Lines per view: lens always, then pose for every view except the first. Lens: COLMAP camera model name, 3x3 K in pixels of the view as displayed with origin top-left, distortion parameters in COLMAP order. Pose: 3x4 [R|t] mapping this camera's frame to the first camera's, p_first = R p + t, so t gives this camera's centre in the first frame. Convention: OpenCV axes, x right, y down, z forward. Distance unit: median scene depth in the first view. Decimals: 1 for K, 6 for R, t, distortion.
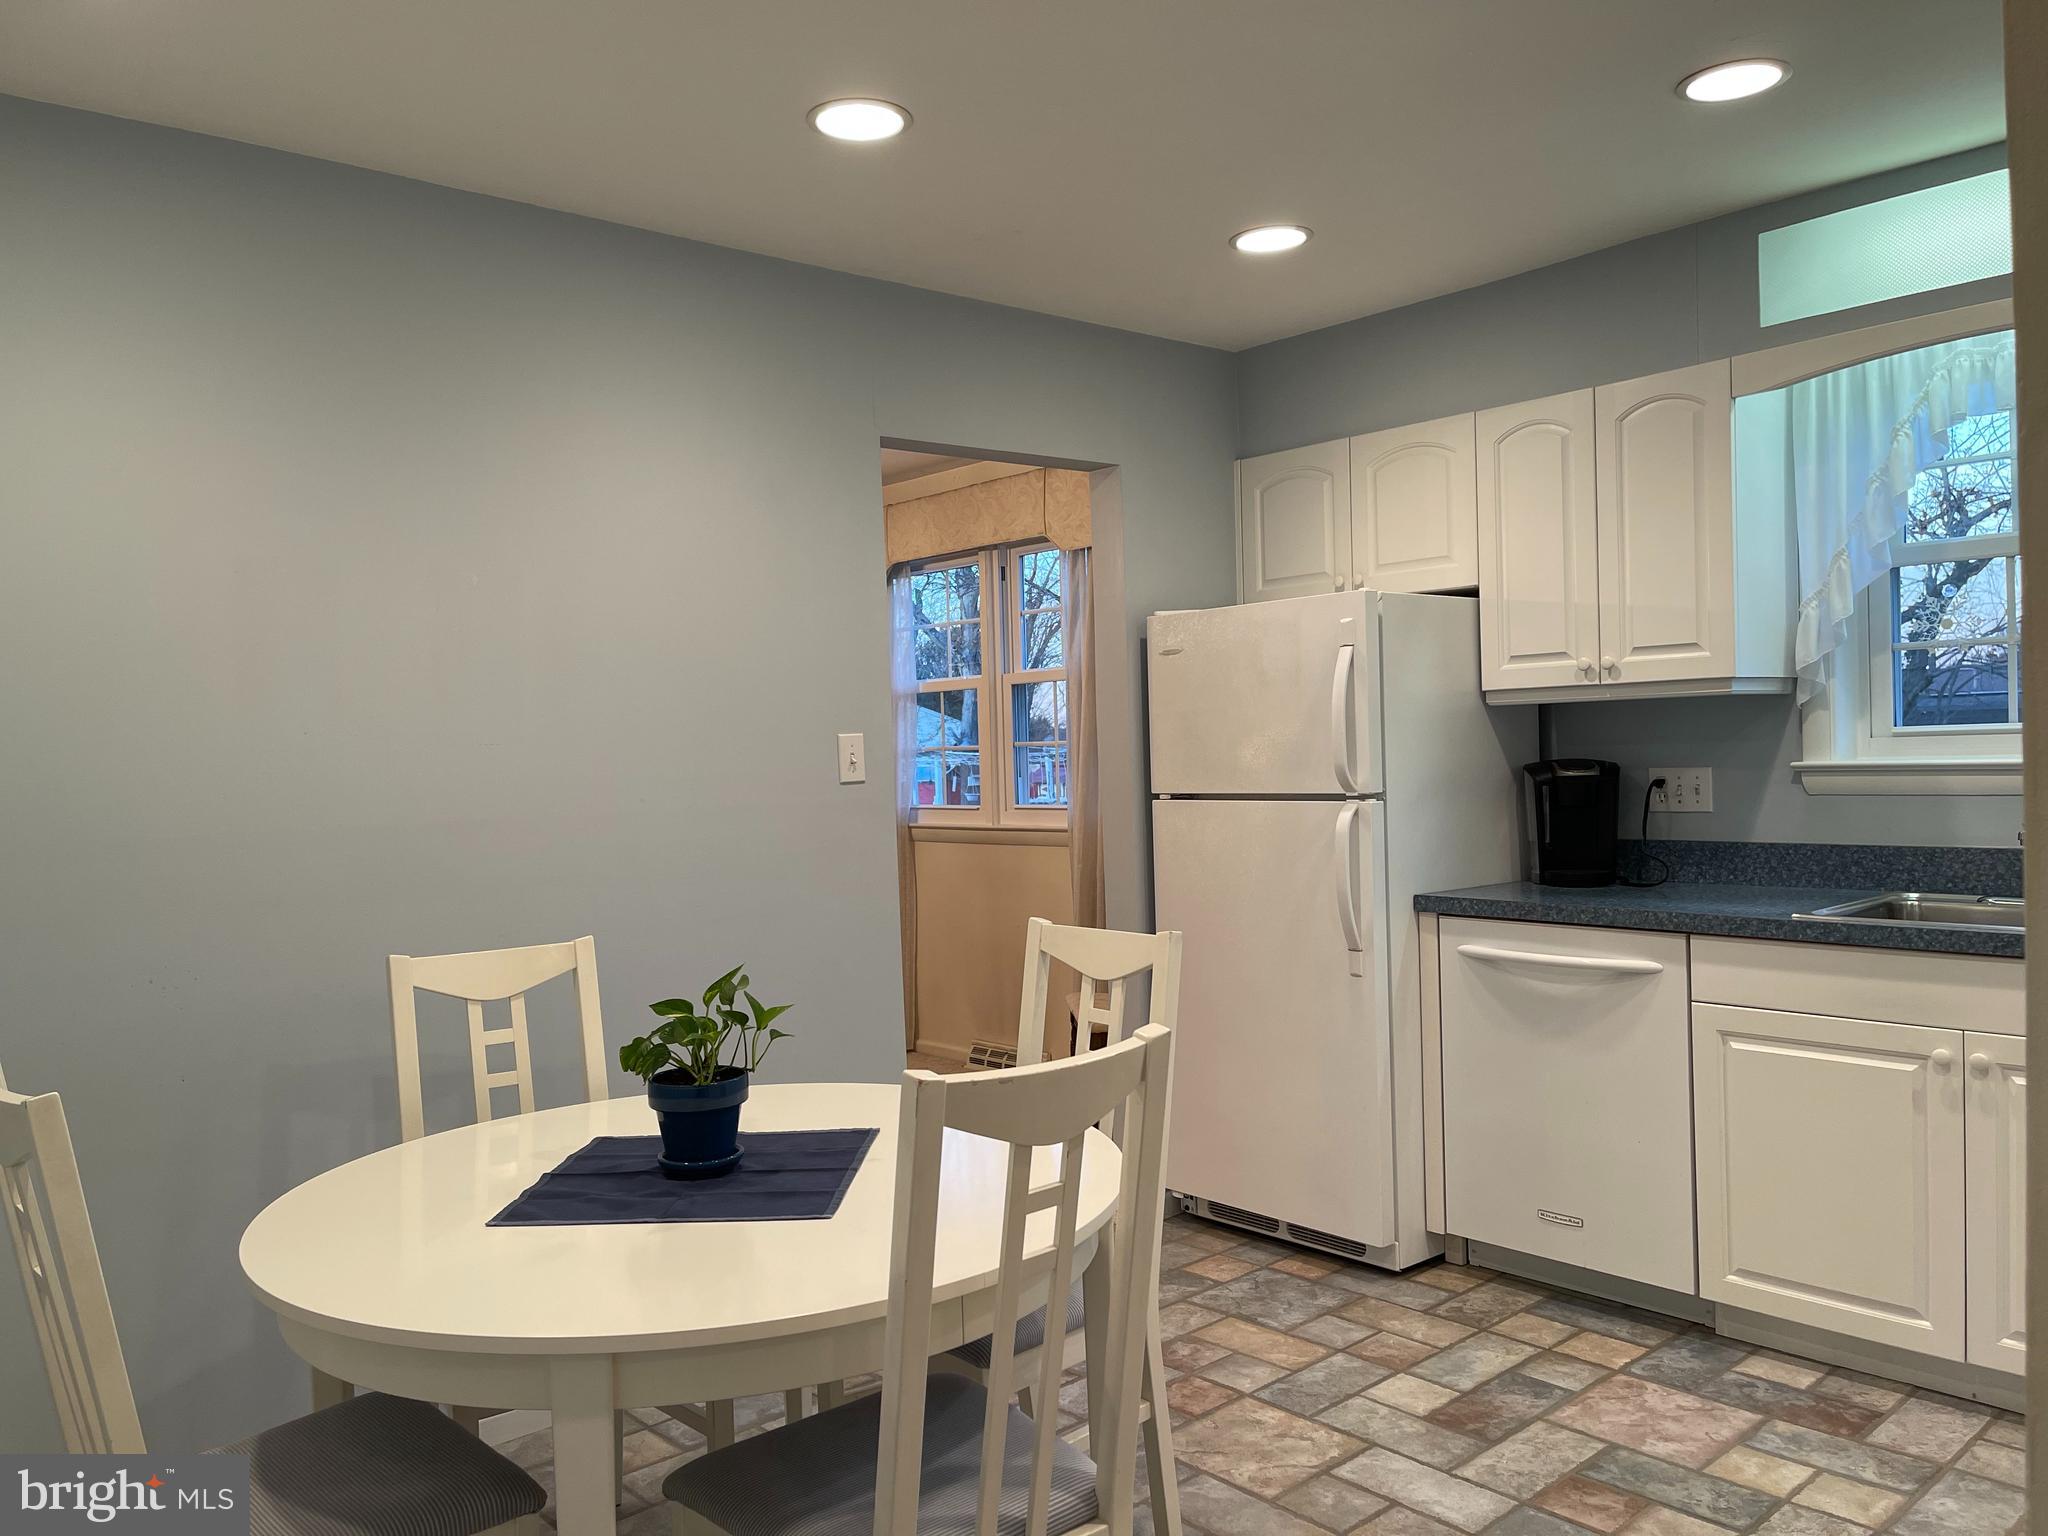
lens RADIAL K [[1561.0, 0, 1026.5], [0, 1561.0, 768.8], [0, 0, 1]] dist [-0.014192, -0.009960]
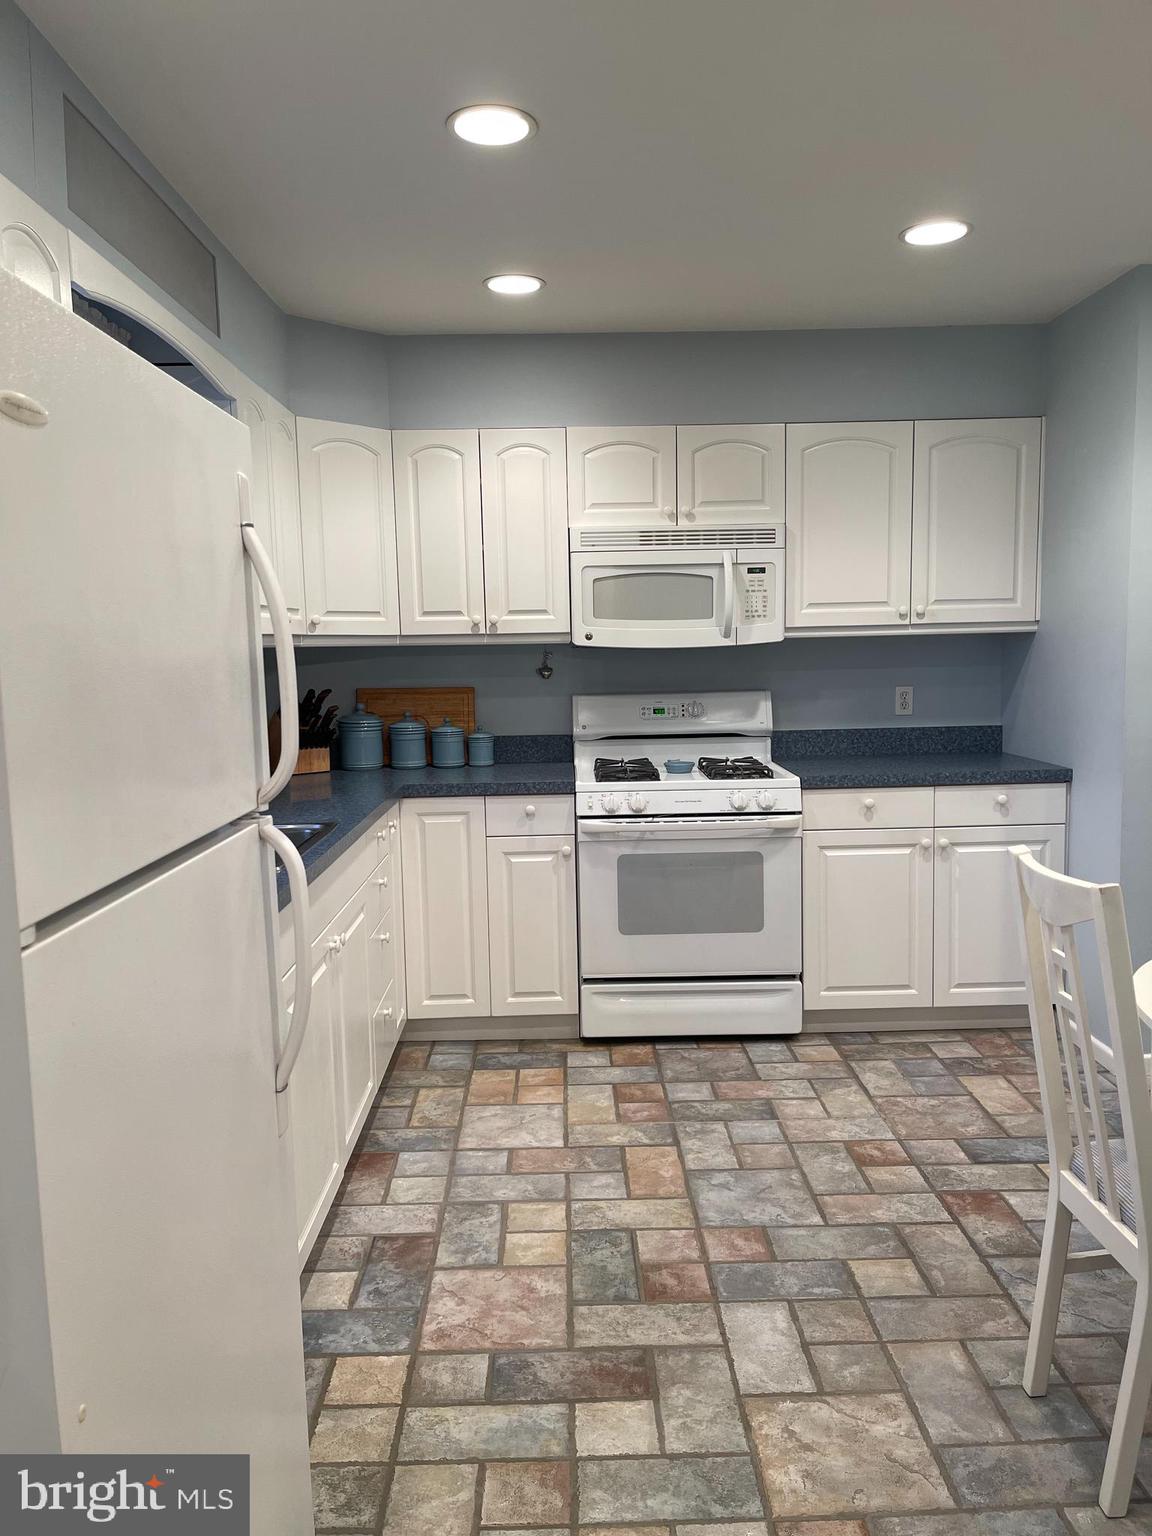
lens RADIAL K [[1170.8, 0, 579.4], [0, 1170.8, 769.3], [0, 0, 1]] dist [-0.014192, -0.009960]
pose [[-0.758496, -0.012206, 0.651564, -0.165476], [0.070941, 0.992336, 0.101172, -0.032230], [-0.647805, 0.122961, -0.751817, 1.536047]]
